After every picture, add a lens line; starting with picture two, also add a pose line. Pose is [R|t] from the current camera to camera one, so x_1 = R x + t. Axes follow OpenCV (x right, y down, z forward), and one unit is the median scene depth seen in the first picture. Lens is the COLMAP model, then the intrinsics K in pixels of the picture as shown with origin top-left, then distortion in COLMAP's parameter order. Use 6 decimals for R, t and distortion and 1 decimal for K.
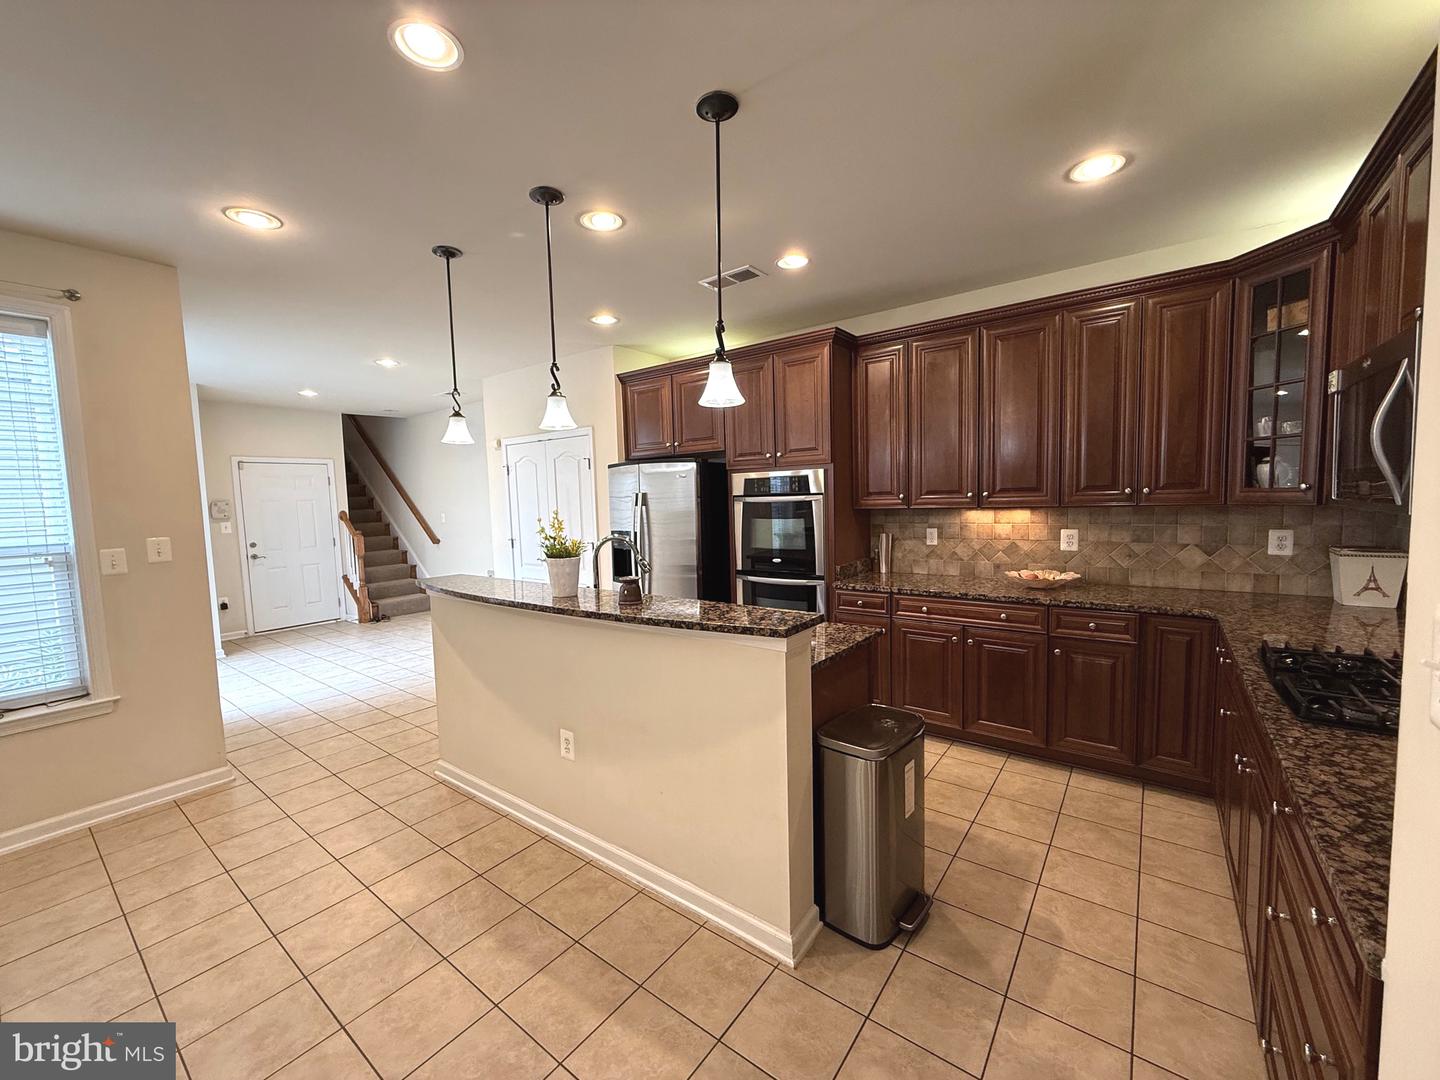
lens RADIAL K [[573.6, 0, 713.6], [0, 573.6, 540.5], [0, 0, 1]] dist [0.000255, -0.000206]
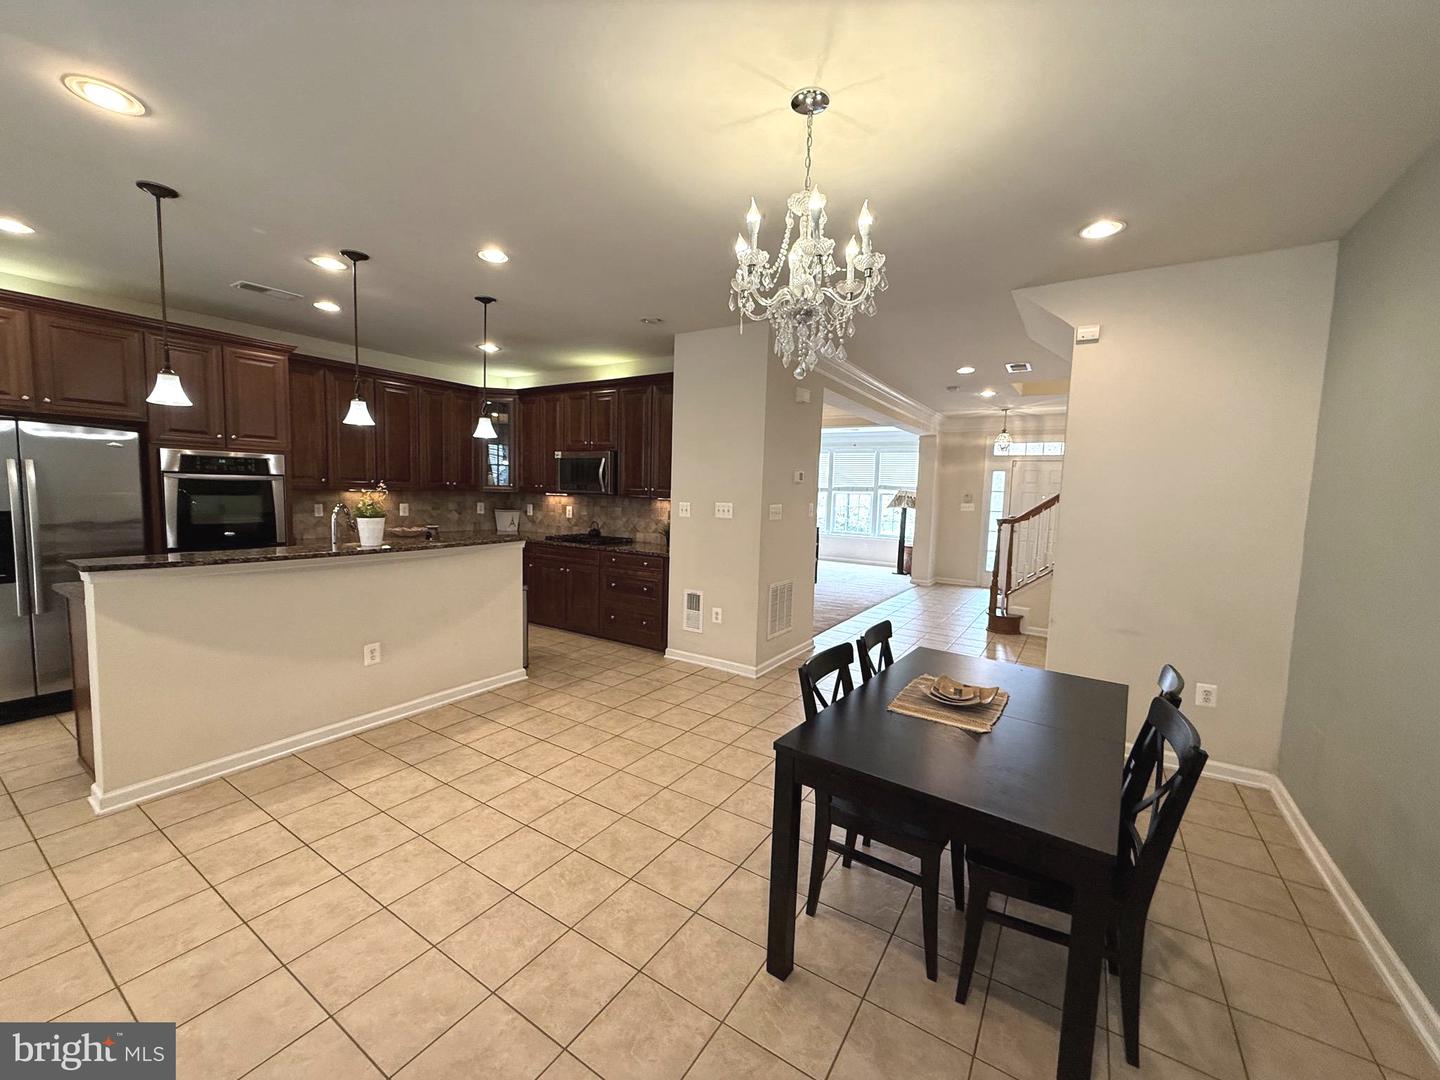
lens RADIAL K [[573.6, 0, 716.3], [0, 573.6, 538.5], [0, 0, 1]] dist [0.000255, -0.000206]
pose [[-0.081915, -0.058577, 0.994916, -1.197356], [0.049137, 0.996820, 0.062734, 0.023353], [-0.995427, 0.054026, -0.078776, 0.192294]]
